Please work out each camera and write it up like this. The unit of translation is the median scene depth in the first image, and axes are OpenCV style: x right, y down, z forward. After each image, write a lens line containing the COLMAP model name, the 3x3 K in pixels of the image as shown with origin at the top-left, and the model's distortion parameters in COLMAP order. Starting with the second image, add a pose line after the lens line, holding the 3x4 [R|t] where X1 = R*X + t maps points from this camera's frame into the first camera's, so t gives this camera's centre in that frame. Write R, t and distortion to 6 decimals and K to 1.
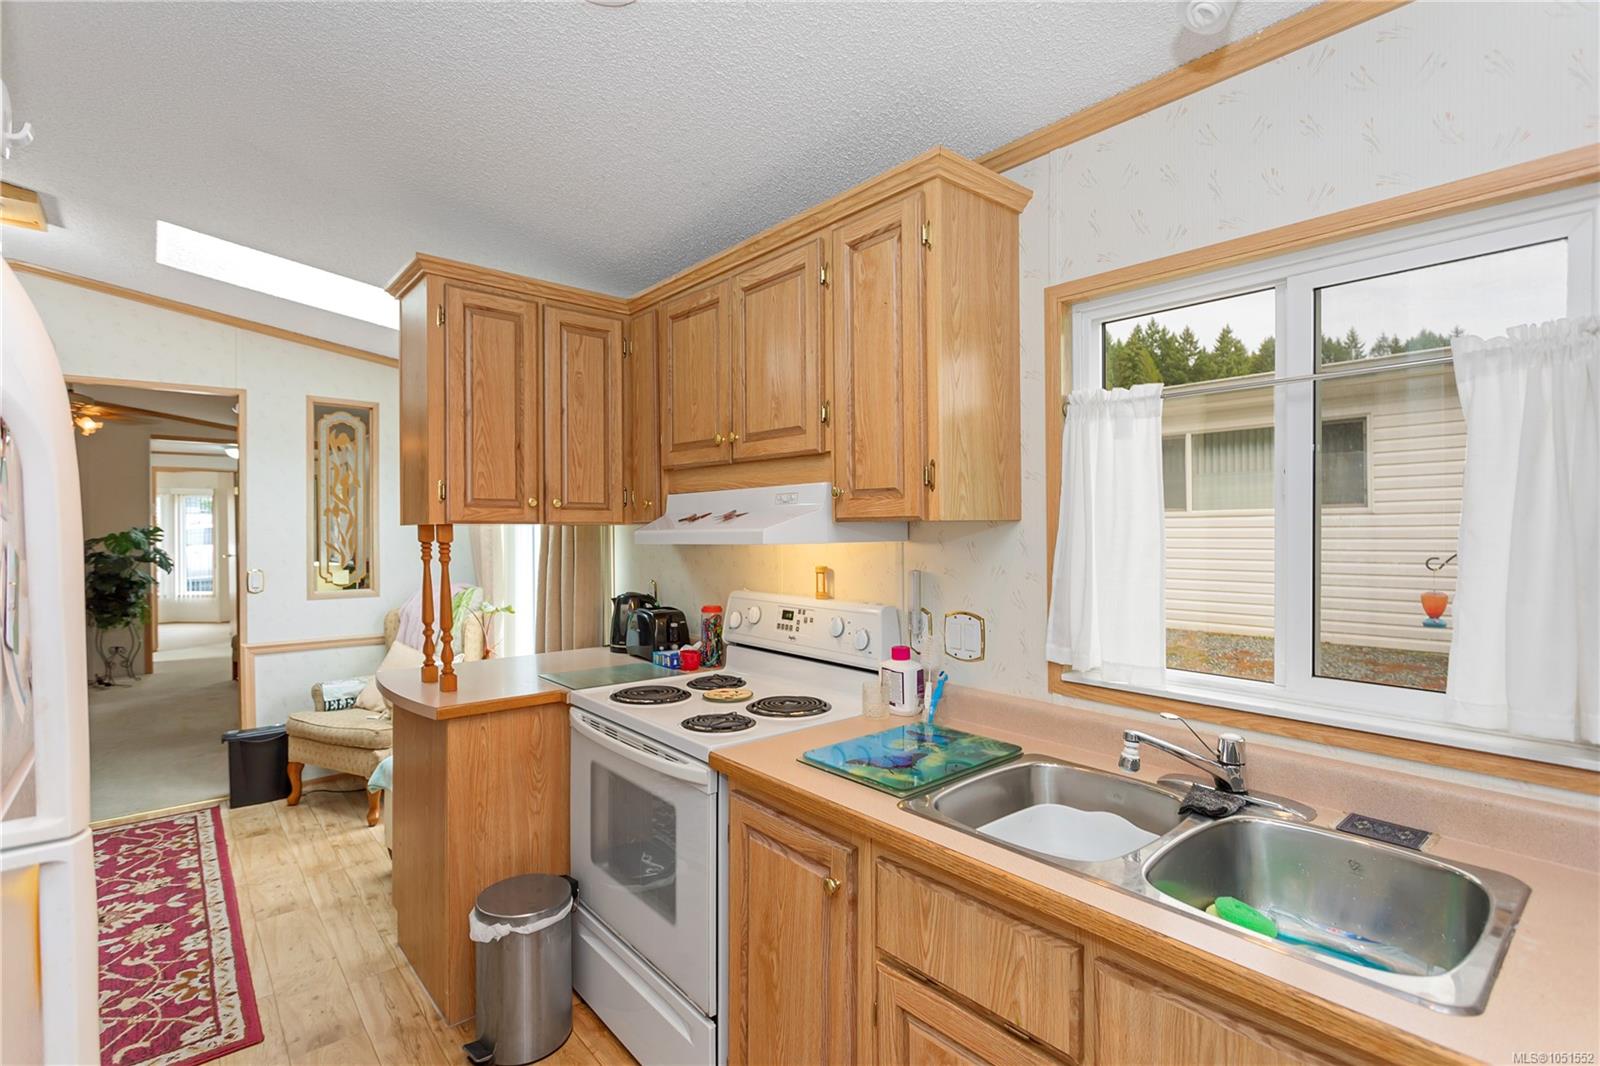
lens RADIAL K [[737.9, 0, 800.0], [0, 737.9, 533.0], [0, 0, 1]] dist [-0.003316, -0.000877]
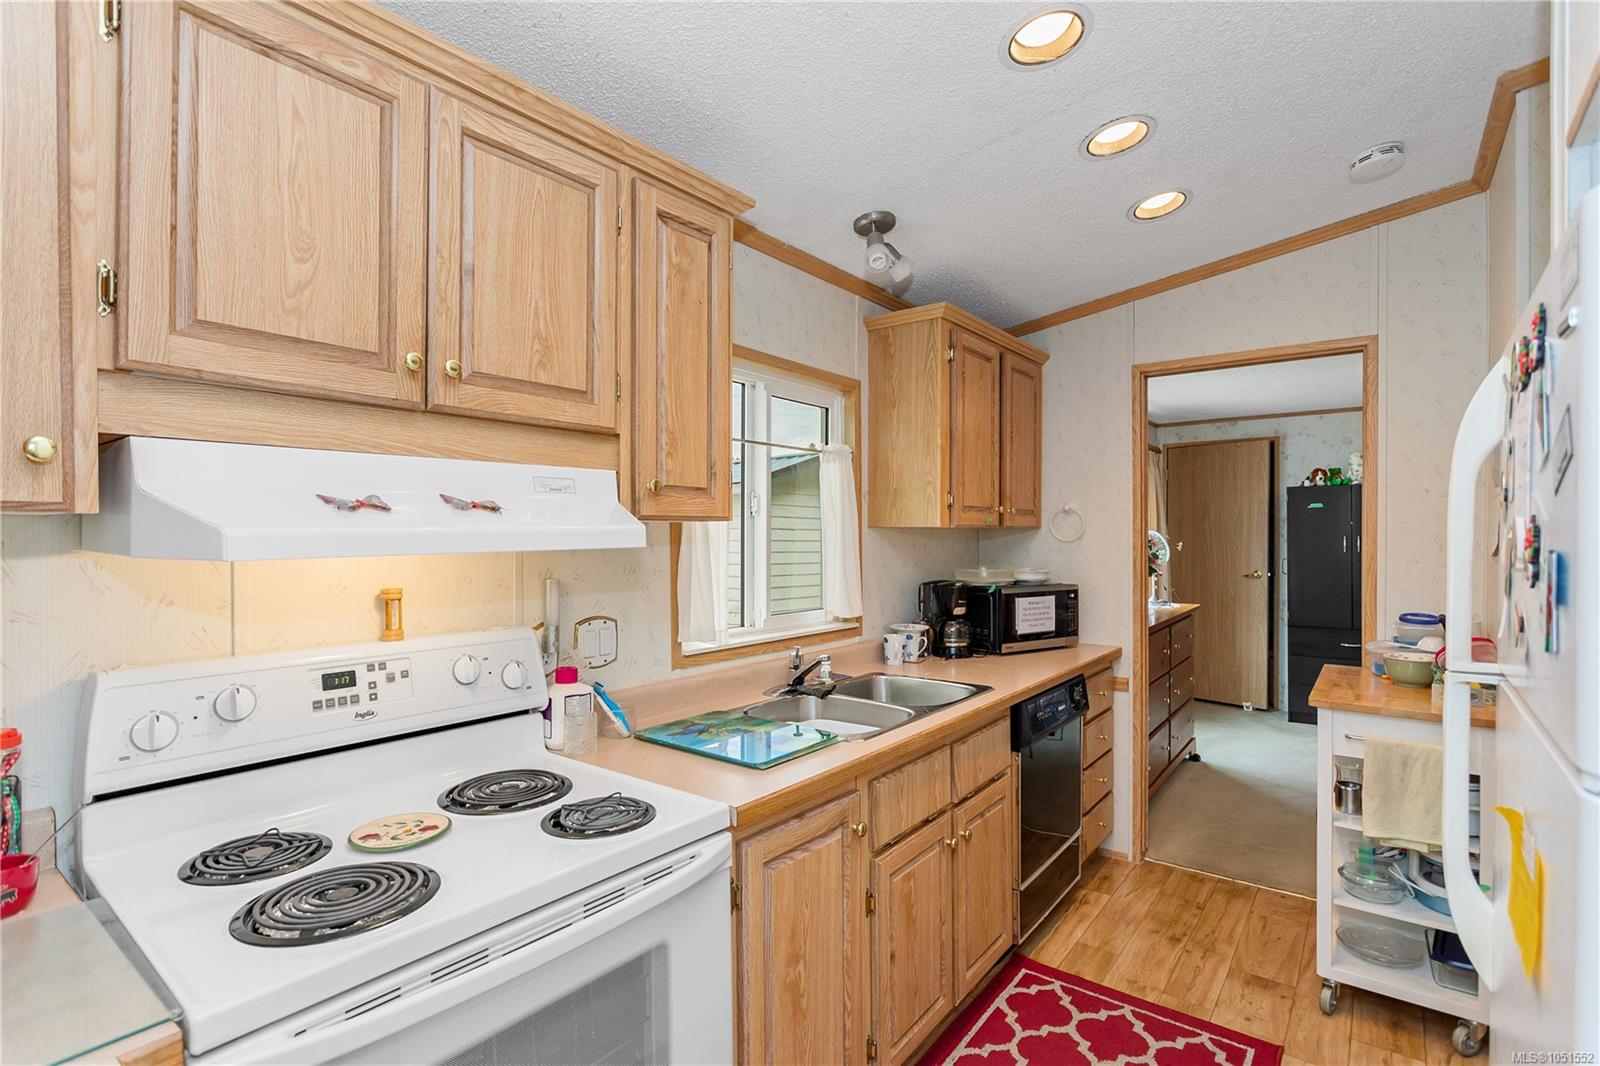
lens RADIAL K [[766.0, 0, 800.0], [0, 766.0, 533.0], [0, 0, 1]] dist [-0.025717, 0.017562]
pose [[-0.193692, 0.005066, 0.981049, -0.755445], [0.010472, 0.999940, -0.003096, 0.004106], [-0.981006, 0.009674, -0.193734, 0.876867]]
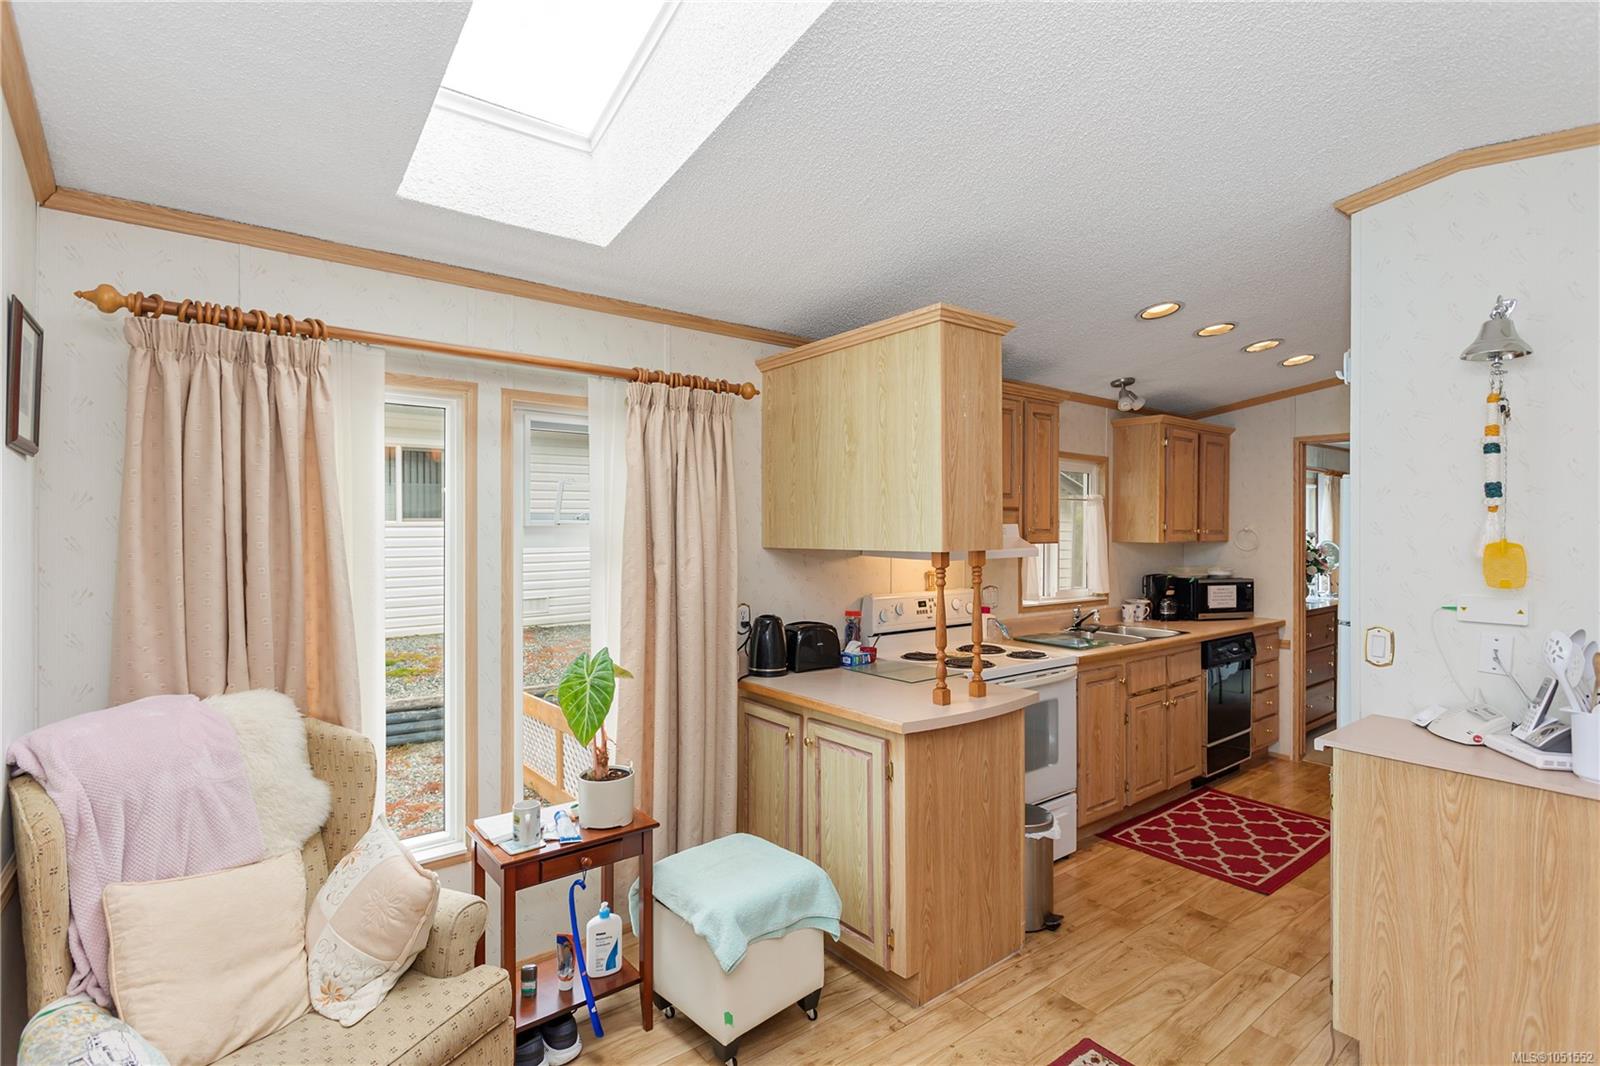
lens RADIAL K [[752.2, 0, 800.0], [0, 752.2, 533.0], [0, 0, 1]] dist [-0.000155, -0.000090]
pose [[0.052856, 0.000627, 0.998602, -1.825494], [0.005974, 0.999982, -0.000944, -0.041570], [-0.998584, 0.006016, 0.052851, 1.341821]]
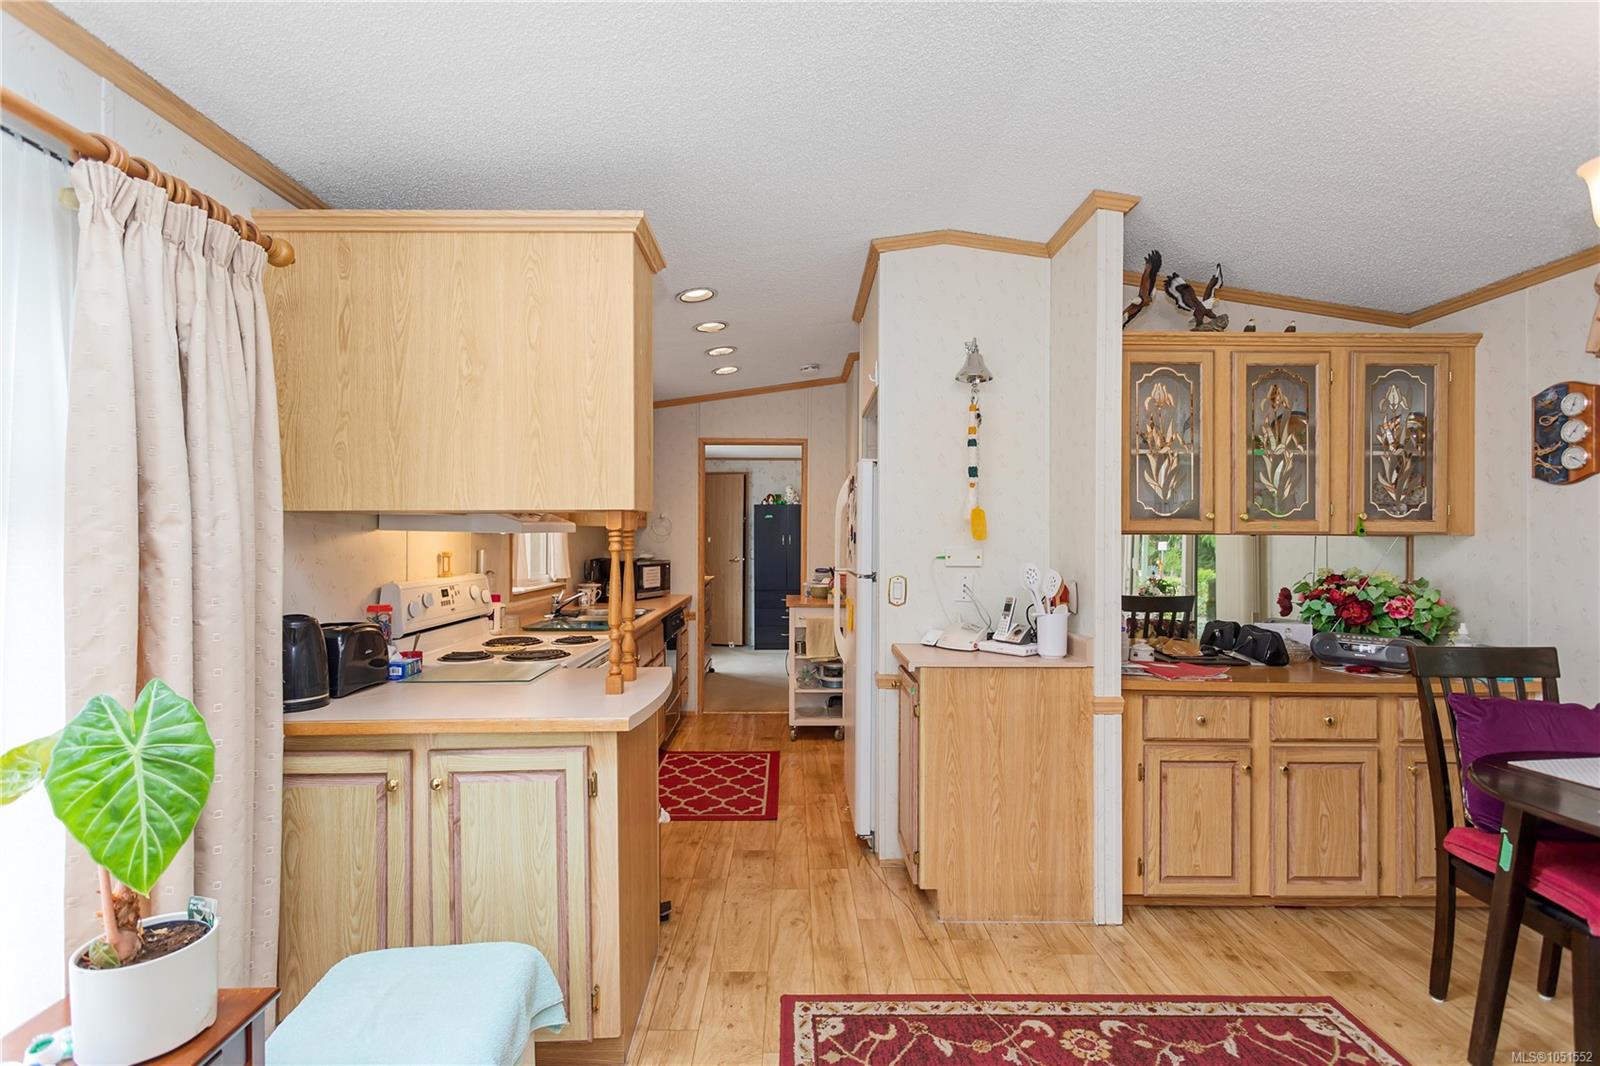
lens RADIAL K [[749.0, 0, 799.6], [0, 749.0, 537.5], [0, 0, 1]] dist [-0.002841, -0.000280]
pose [[-0.762084, 0.004126, 0.647465, -1.442741], [0.009126, 0.999949, 0.004368, 0.022868], [-0.647414, 0.009237, -0.762083, 1.788201]]
